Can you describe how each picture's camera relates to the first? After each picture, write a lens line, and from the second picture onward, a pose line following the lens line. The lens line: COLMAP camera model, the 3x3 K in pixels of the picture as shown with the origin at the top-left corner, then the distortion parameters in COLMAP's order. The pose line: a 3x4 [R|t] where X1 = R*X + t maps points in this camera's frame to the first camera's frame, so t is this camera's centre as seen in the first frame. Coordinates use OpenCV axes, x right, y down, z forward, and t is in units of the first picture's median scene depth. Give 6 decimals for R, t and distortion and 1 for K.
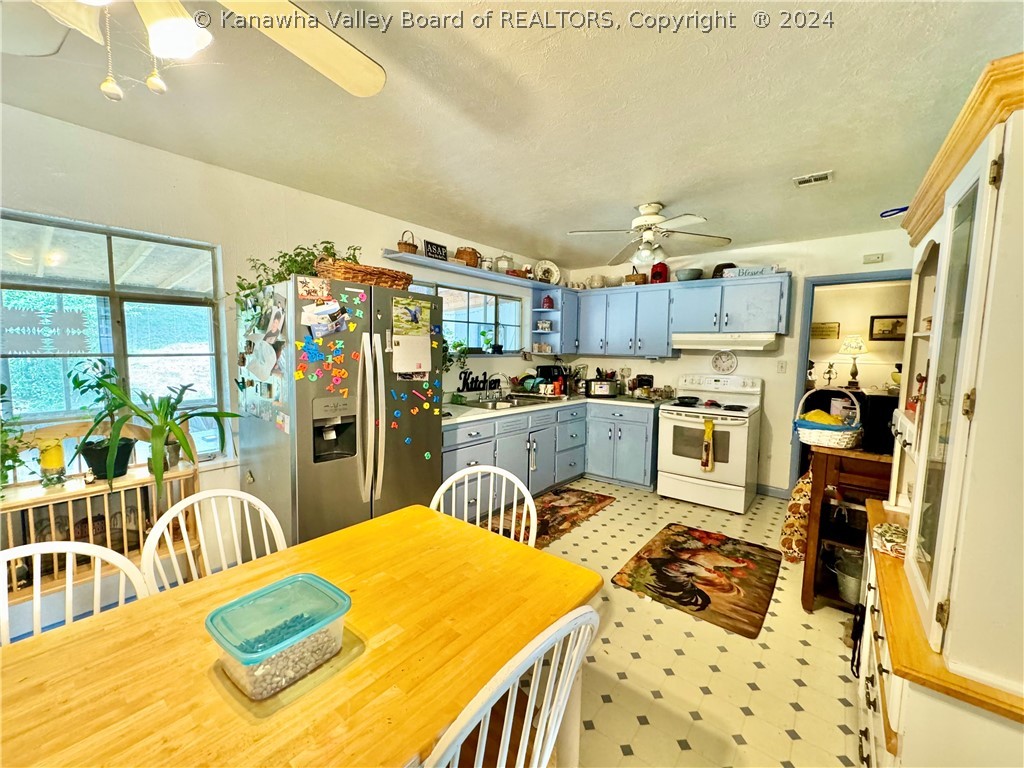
lens RADIAL K [[411.2, 0, 514.3], [0, 411.2, 383.3], [0, 0, 1]] dist [0.001698, 0.000020]
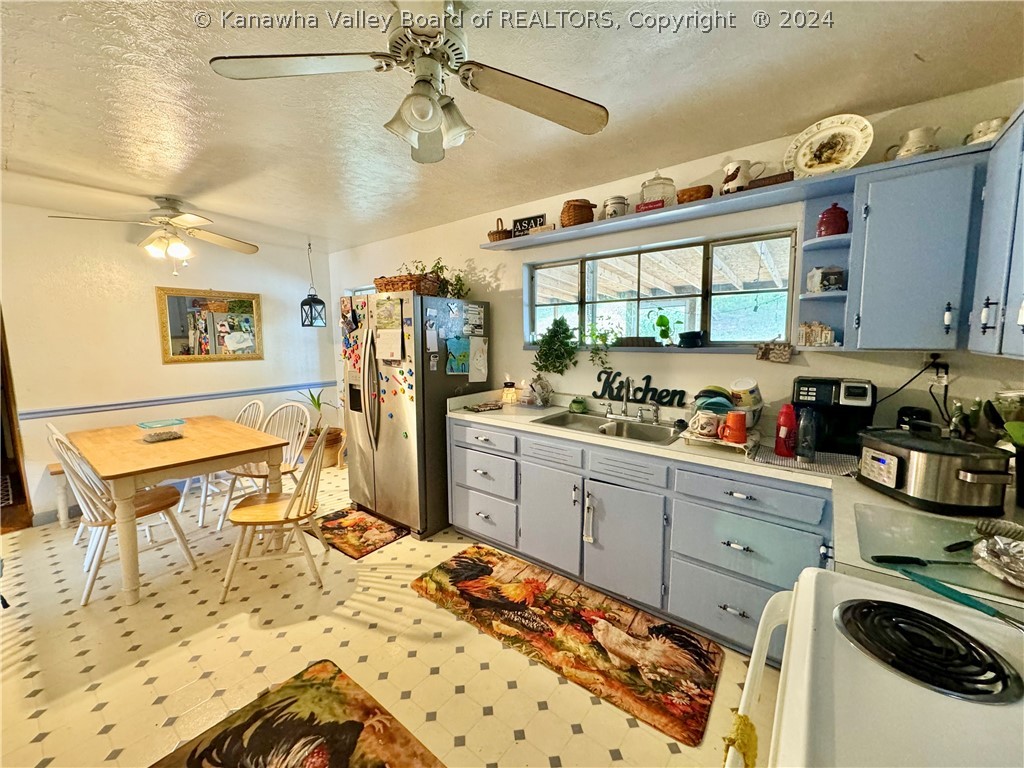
lens RADIAL K [[411.2, 0, 513.9], [0, 411.2, 382.4], [0, 0, 1]] dist [0.001698, 0.000020]
pose [[0.010743, 0.103171, -0.994606, 0.623999], [-0.078741, 0.991662, 0.102015, -0.073075], [0.996837, 0.077220, 0.018778, 0.873310]]
